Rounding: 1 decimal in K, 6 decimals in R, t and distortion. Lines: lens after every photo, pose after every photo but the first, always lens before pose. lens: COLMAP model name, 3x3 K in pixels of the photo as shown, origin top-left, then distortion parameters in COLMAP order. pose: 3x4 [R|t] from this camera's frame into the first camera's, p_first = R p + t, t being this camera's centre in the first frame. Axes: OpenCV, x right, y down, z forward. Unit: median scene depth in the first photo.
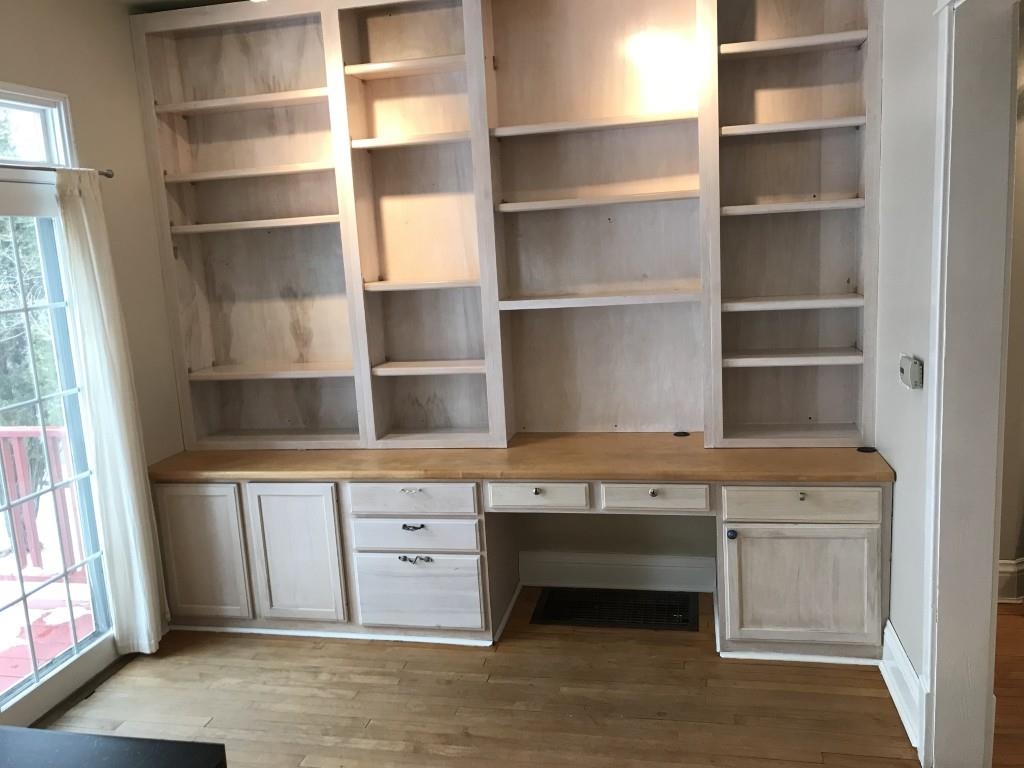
lens RADIAL K [[839.9, 0, 502.0], [0, 839.9, 384.2], [0, 0, 1]] dist [0.021448, -0.011129]
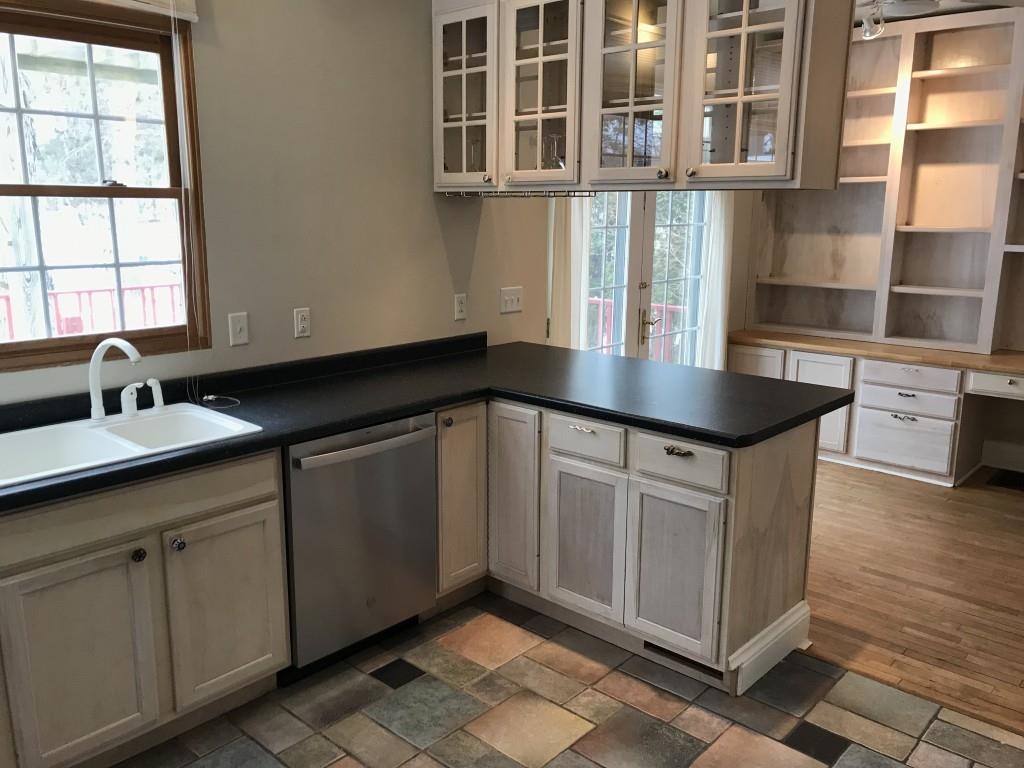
lens RADIAL K [[839.9, 0, 502.0], [0, 839.9, 384.2], [0, 0, 1]] dist [0.021448, -0.011129]
pose [[0.862319, 0.161836, -0.479808, -0.011617], [-0.138293, 0.986797, 0.084298, 0.121826], [0.487115, -0.006338, 0.873315, -0.597104]]
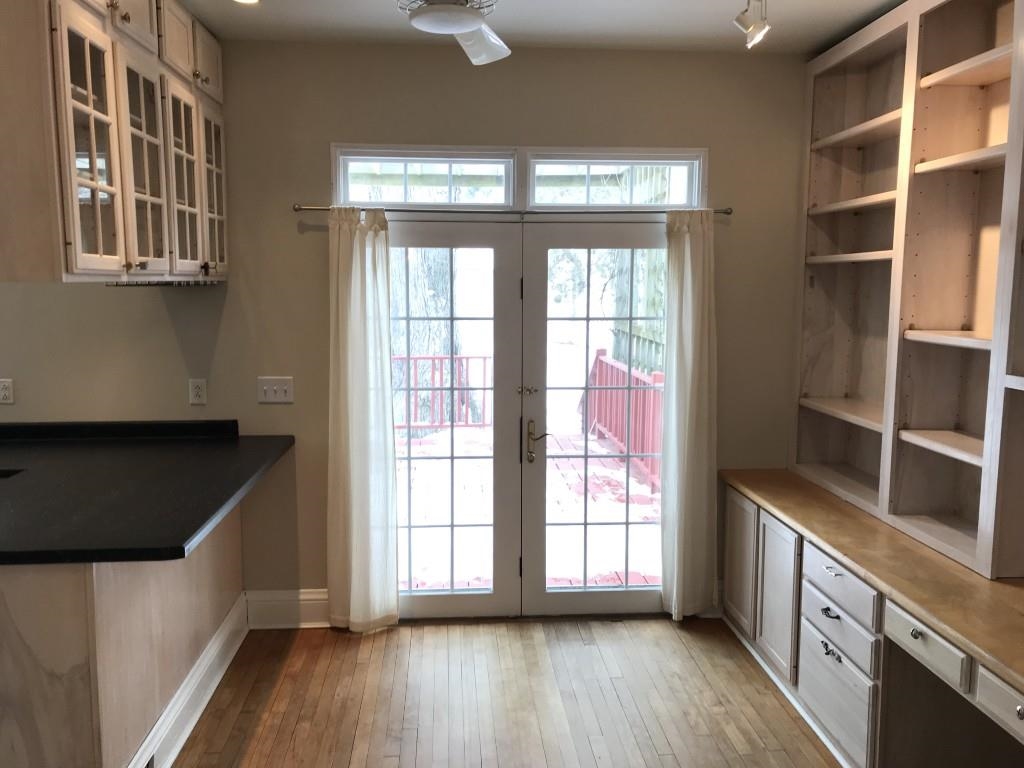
lens RADIAL K [[839.9, 0, 502.0], [0, 839.9, 384.2], [0, 0, 1]] dist [0.021448, -0.011129]
pose [[0.273733, 0.175183, -0.945717, 0.555944], [-0.184452, 0.974583, 0.127141, -0.102284], [0.943953, 0.139636, 0.299088, 0.374437]]
